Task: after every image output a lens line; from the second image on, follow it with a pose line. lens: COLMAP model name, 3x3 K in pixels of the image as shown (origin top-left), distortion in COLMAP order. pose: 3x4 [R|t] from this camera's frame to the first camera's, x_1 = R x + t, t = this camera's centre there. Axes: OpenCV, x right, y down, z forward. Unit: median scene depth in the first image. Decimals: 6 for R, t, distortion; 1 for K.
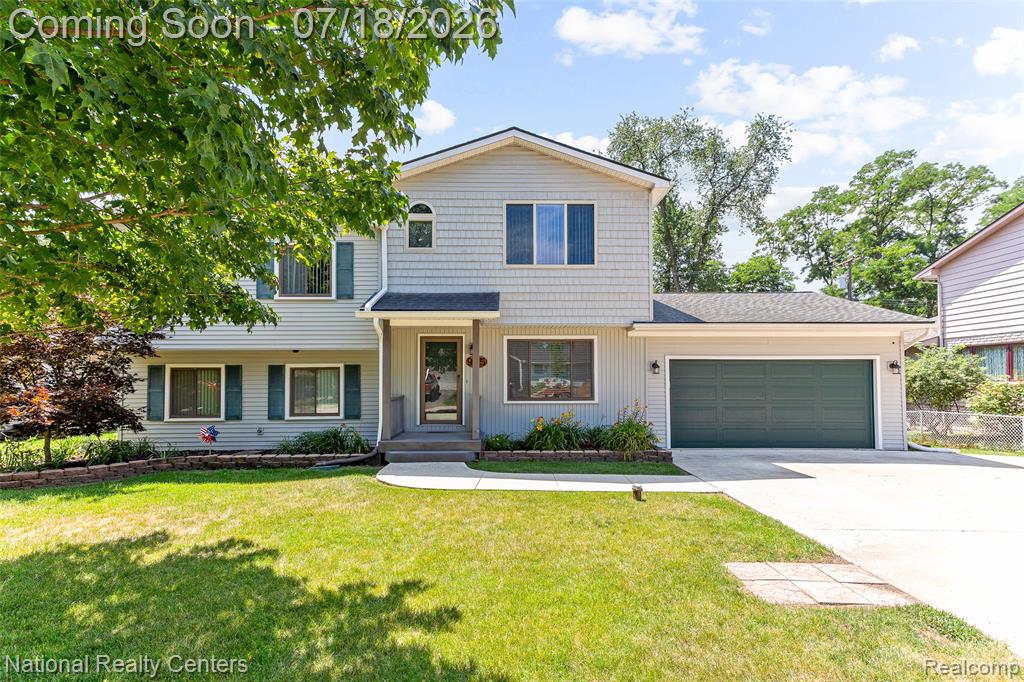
lens RADIAL K [[496.1, 0, 499.9], [0, 496.1, 369.7], [0, 0, 1]] dist [0.032425, -0.000848]
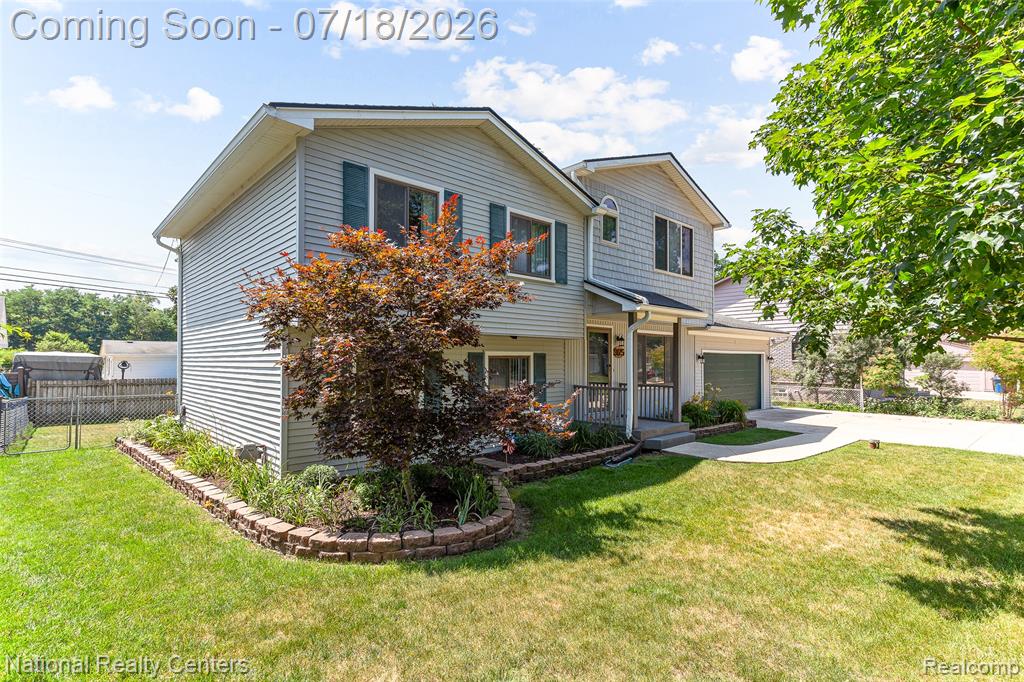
lens RADIAL K [[496.1, 0, 518.7], [0, 496.1, 348.7], [0, 0, 1]] dist [0.032425, -0.000848]
pose [[0.736934, 0.020411, 0.675656, -0.982339], [-0.021448, 0.999747, -0.006809, -0.011563], [-0.675624, -0.009474, 0.737185, 0.359242]]
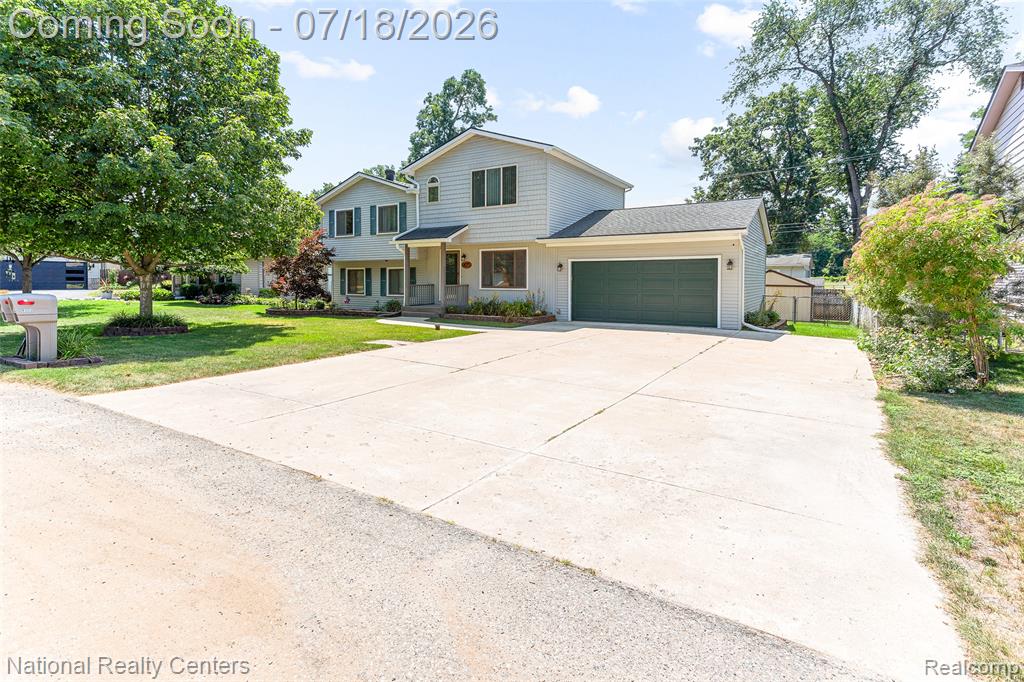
lens RADIAL K [[496.1, 0, 510.0], [0, 496.1, 287.7], [0, 0, 1]] dist [0.032425, -0.000848]
pose [[0.841177, 0.011396, -0.540640, 1.038356], [0.012347, 0.999113, 0.040270, -0.004311], [0.540619, -0.040550, 0.840290, -0.368591]]
